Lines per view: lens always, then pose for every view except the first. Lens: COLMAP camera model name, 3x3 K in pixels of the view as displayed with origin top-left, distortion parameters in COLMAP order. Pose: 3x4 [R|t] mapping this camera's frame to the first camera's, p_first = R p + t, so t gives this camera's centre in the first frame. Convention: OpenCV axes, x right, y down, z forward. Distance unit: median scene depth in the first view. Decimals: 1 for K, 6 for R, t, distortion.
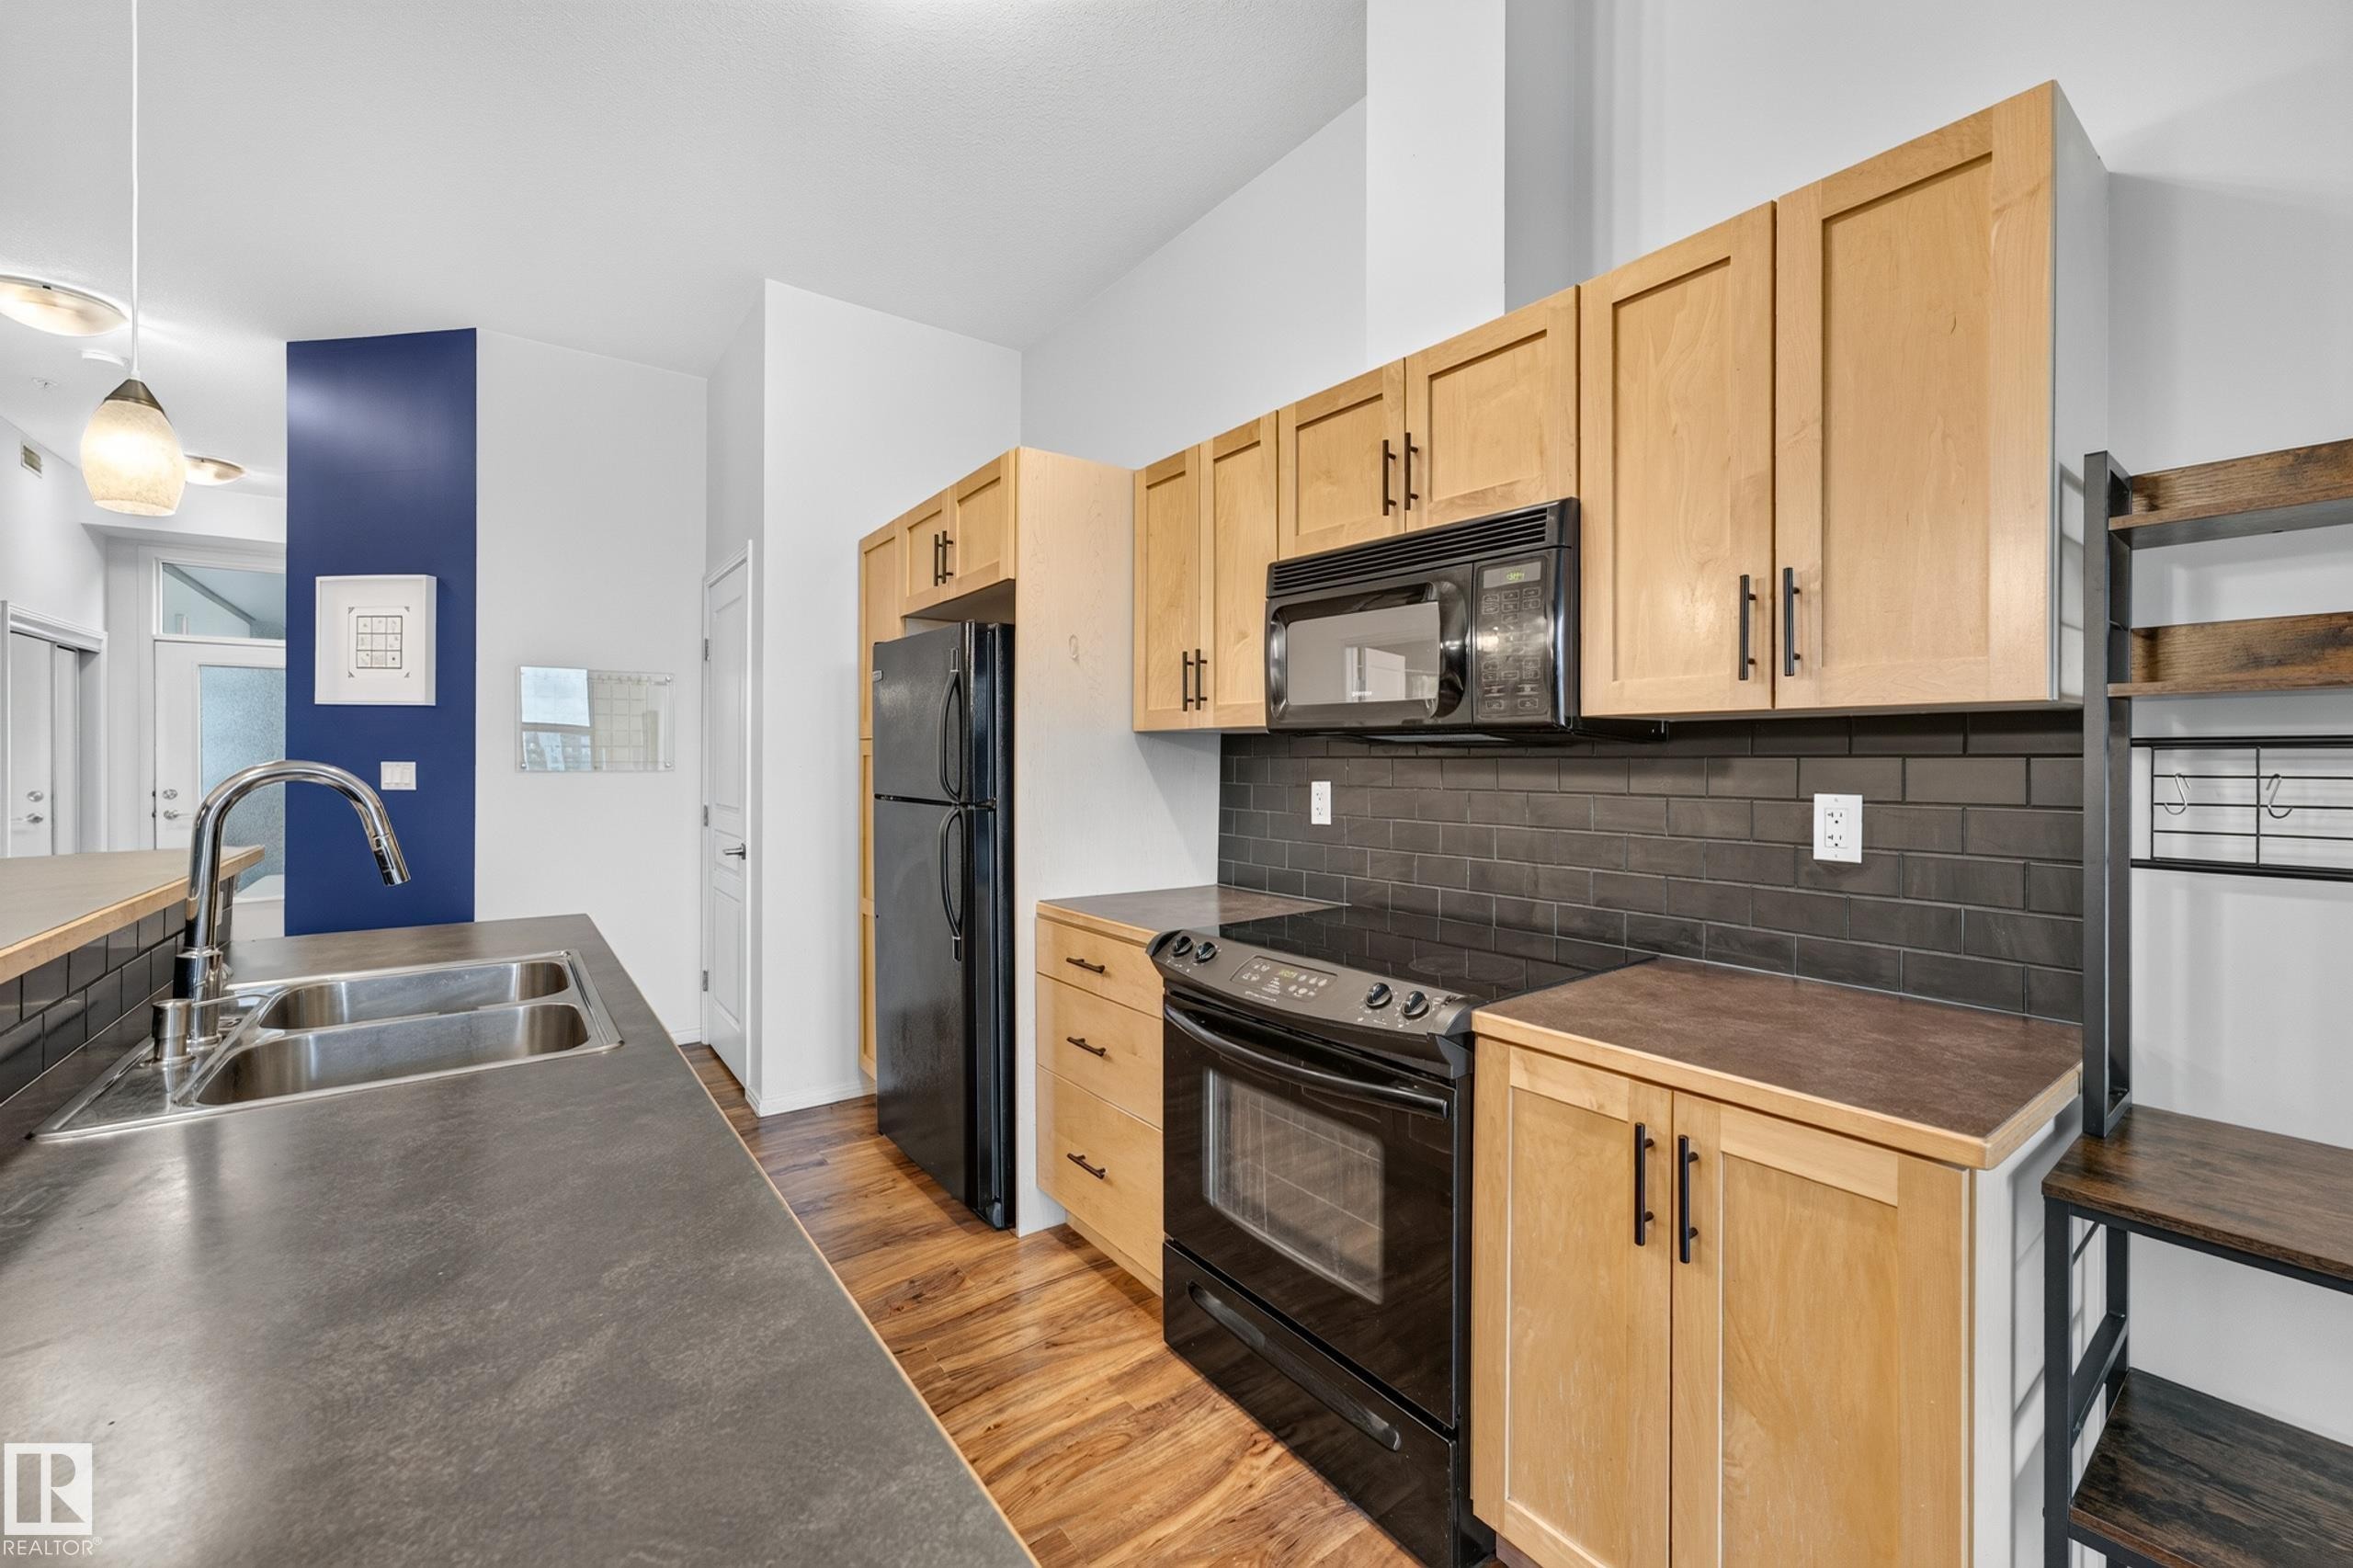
lens RADIAL K [[944.7, 0, 1175.9], [0, 944.7, 766.7], [0, 0, 1]] dist [-0.008849, 0.006719]
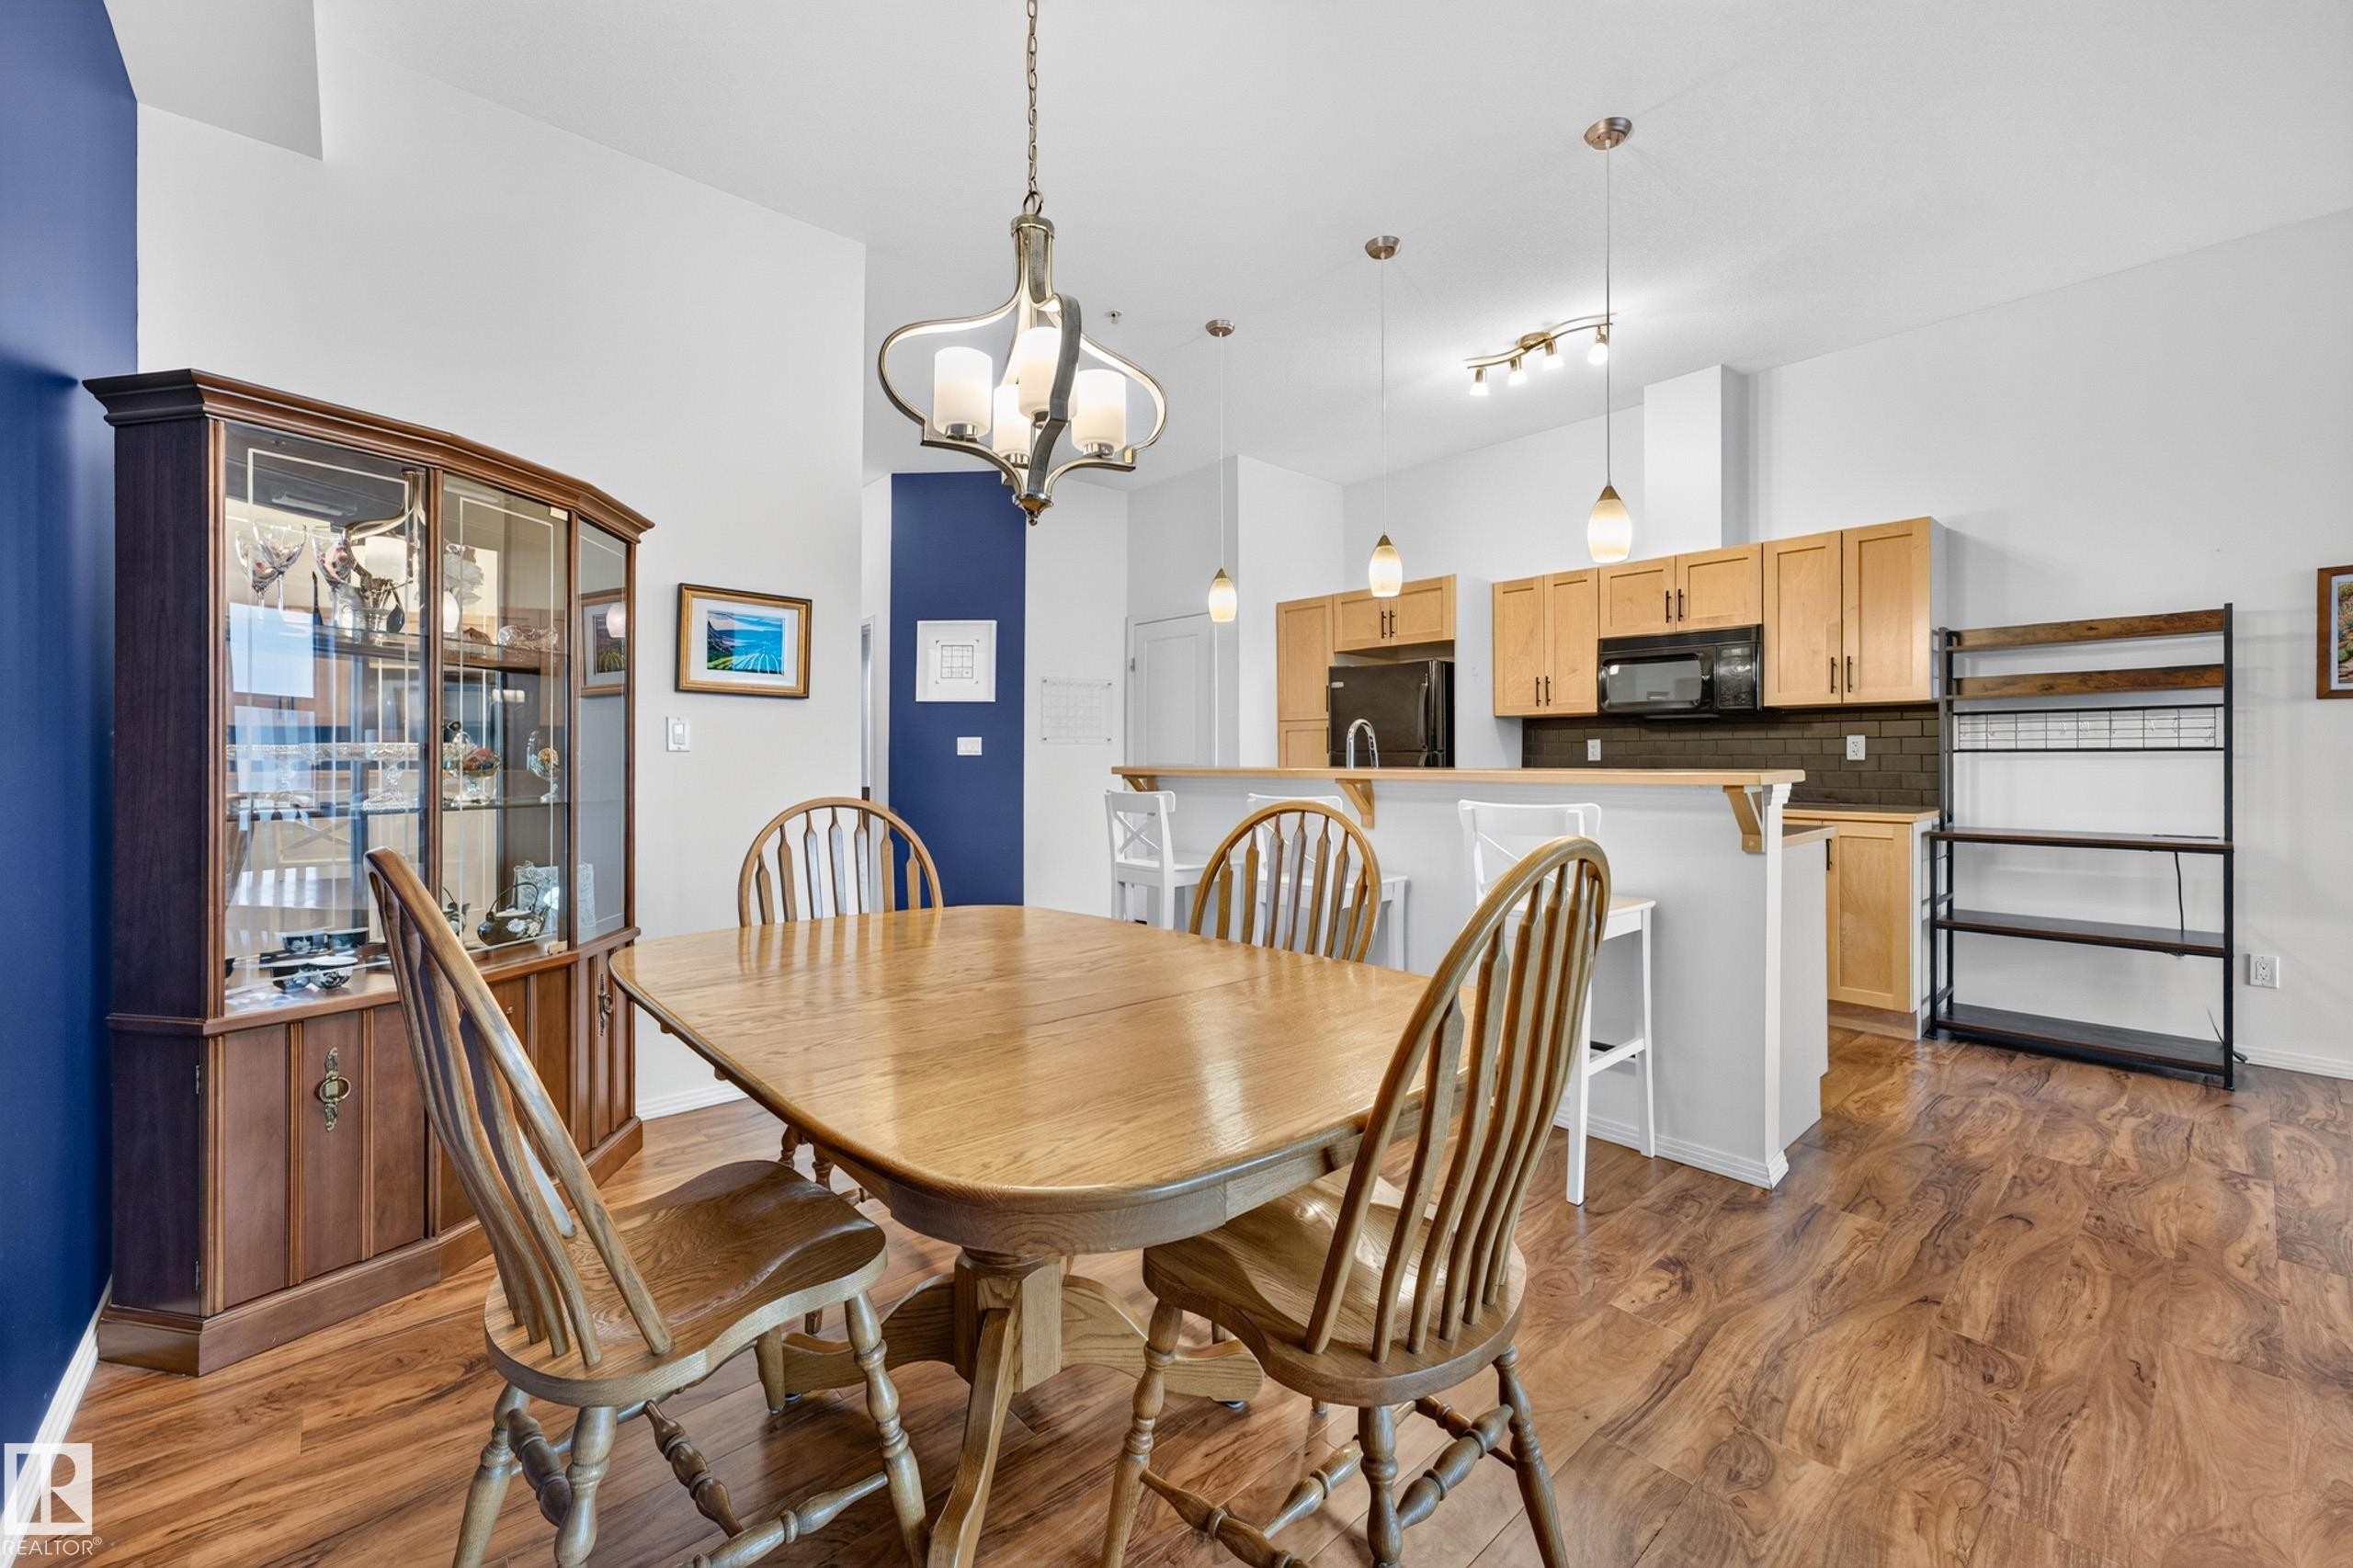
lens RADIAL K [[944.7, 0, 1175.0], [0, 944.7, 768.3], [0, 0, 1]] dist [-0.008849, 0.006719]
pose [[0.996093, -0.002922, 0.088266, -1.209504], [0.003017, 0.999995, -0.000942, 0.098817], [-0.088263, 0.001205, 0.996096, -1.240402]]
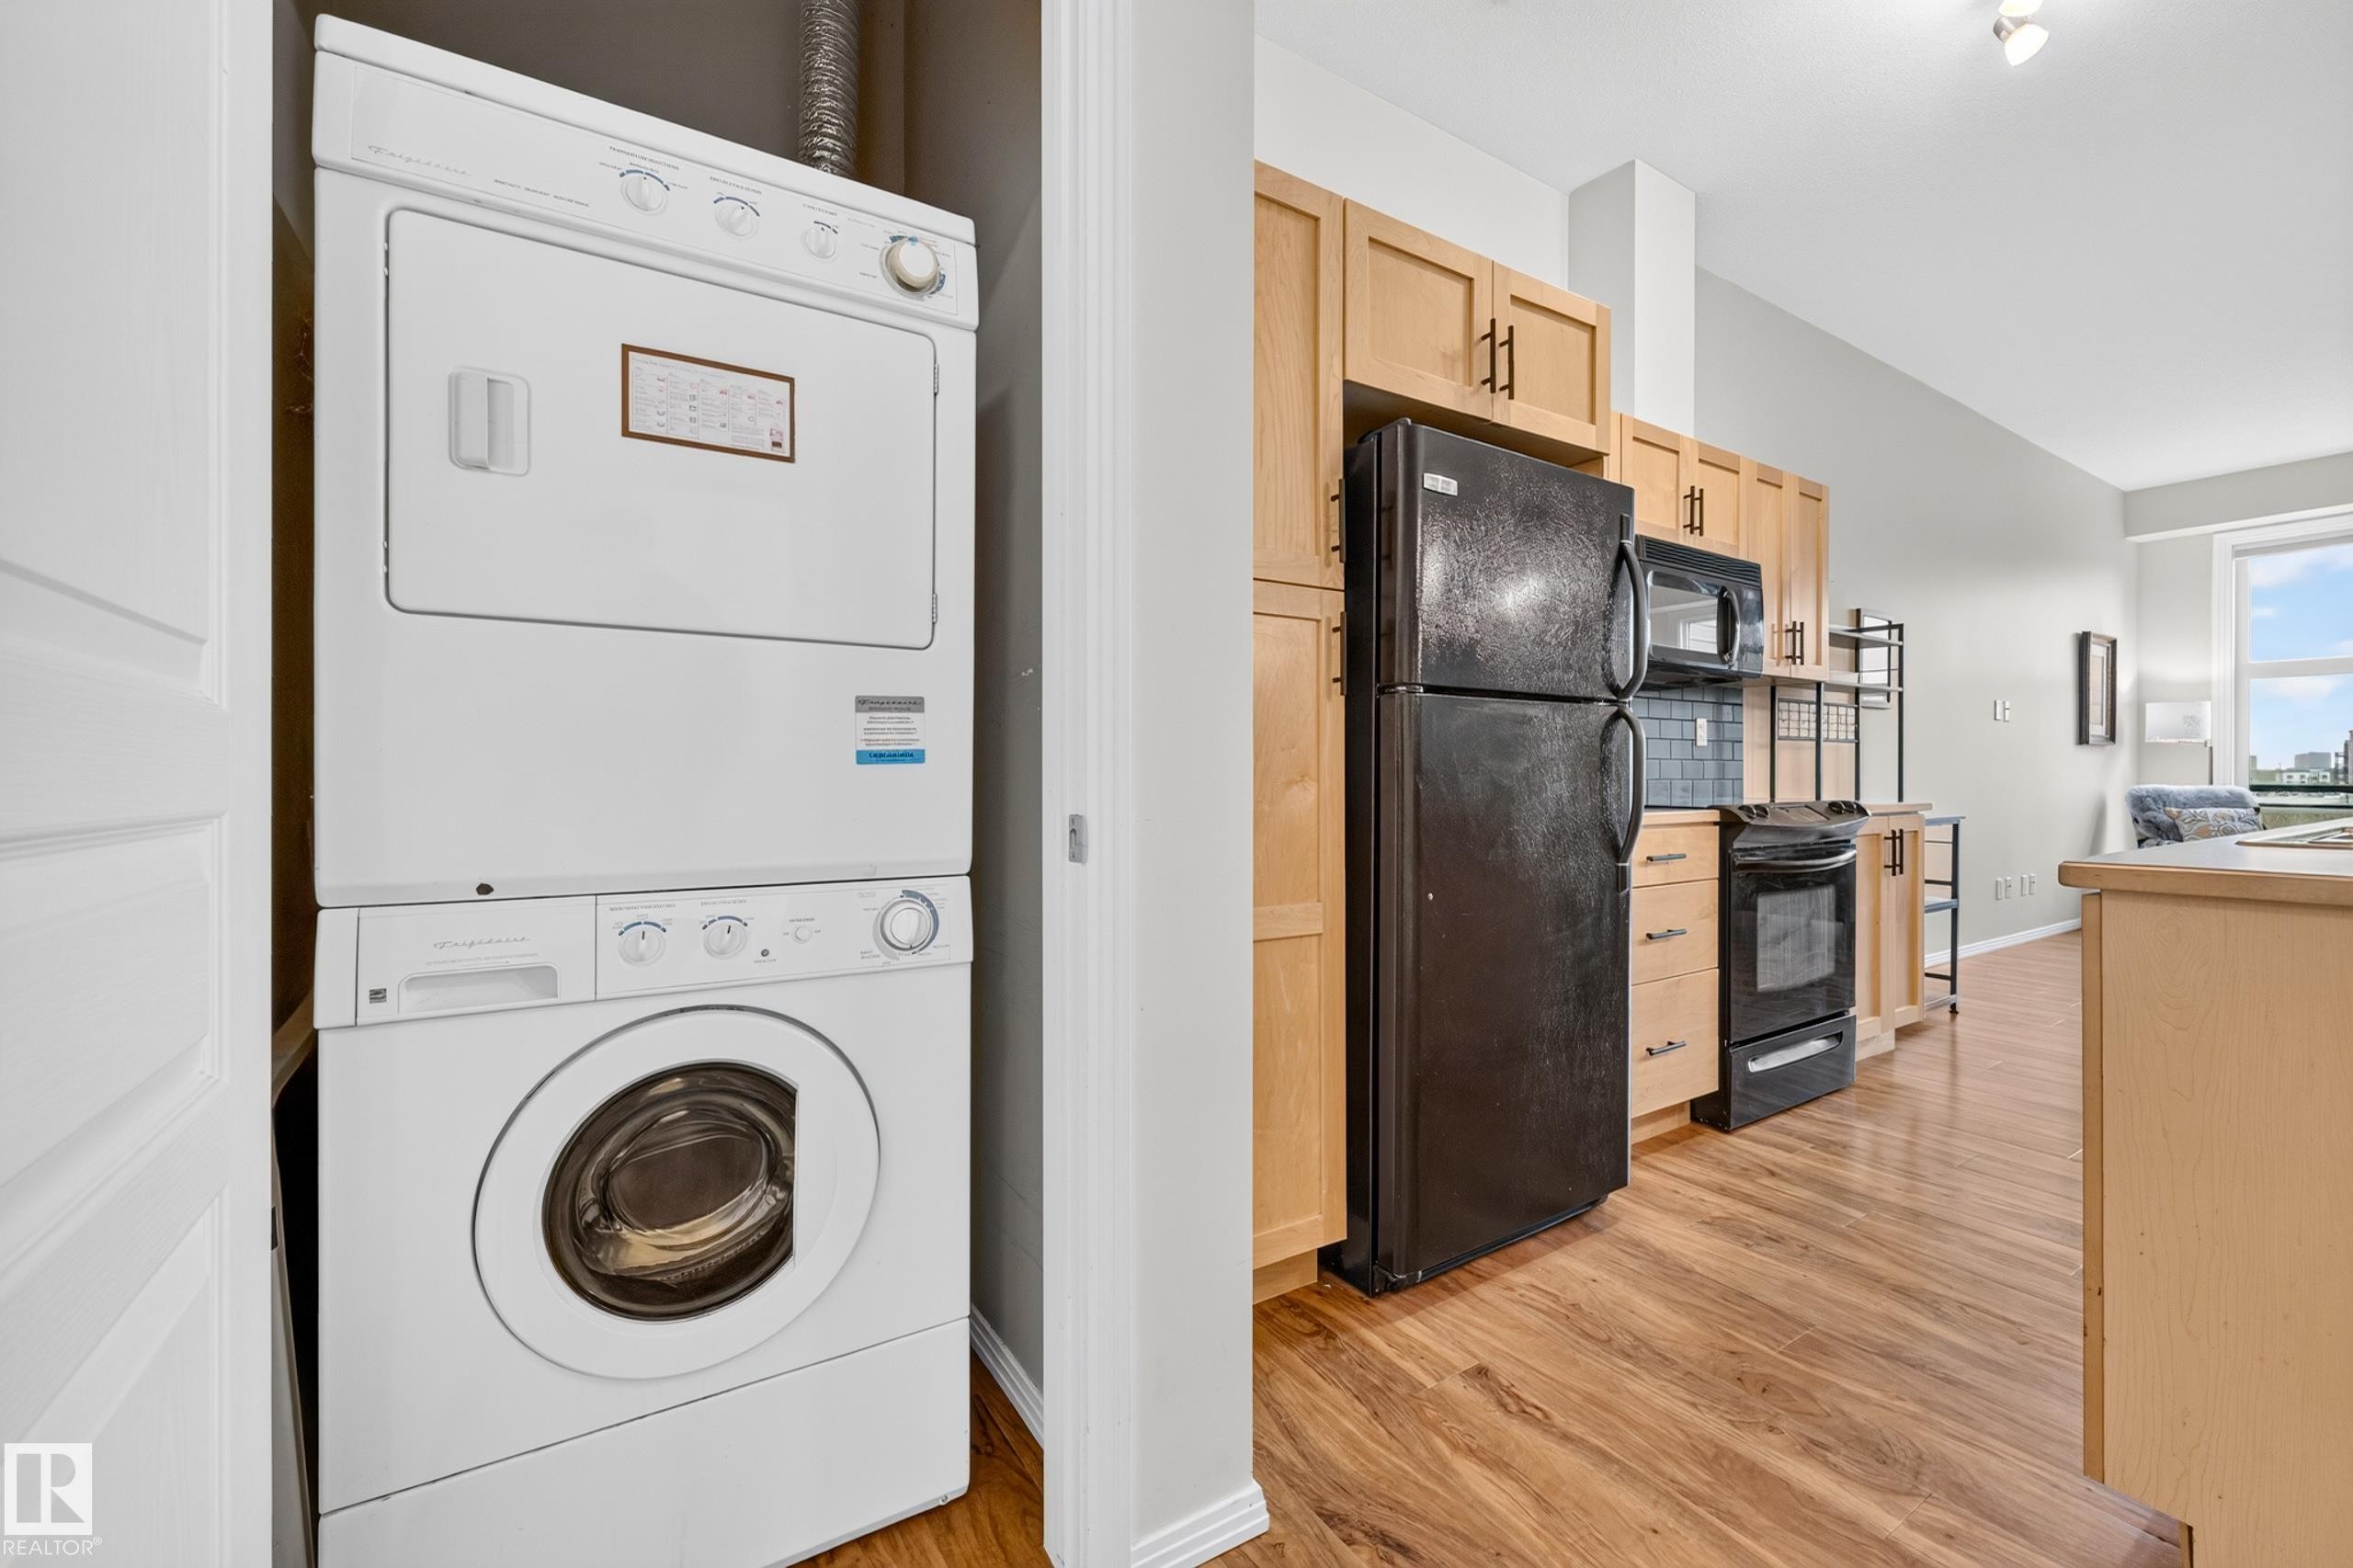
lens RADIAL K [[945.3, 0, 1172.6], [0, 945.3, 770.8], [0, 0, 1]] dist [0.002646, 0.000191]
pose [[0.069288, 0.005200, 0.997583, -1.424319], [0.007765, 0.999953, -0.005752, 0.132670], [-0.997566, 0.008145, 0.069245, 1.756330]]
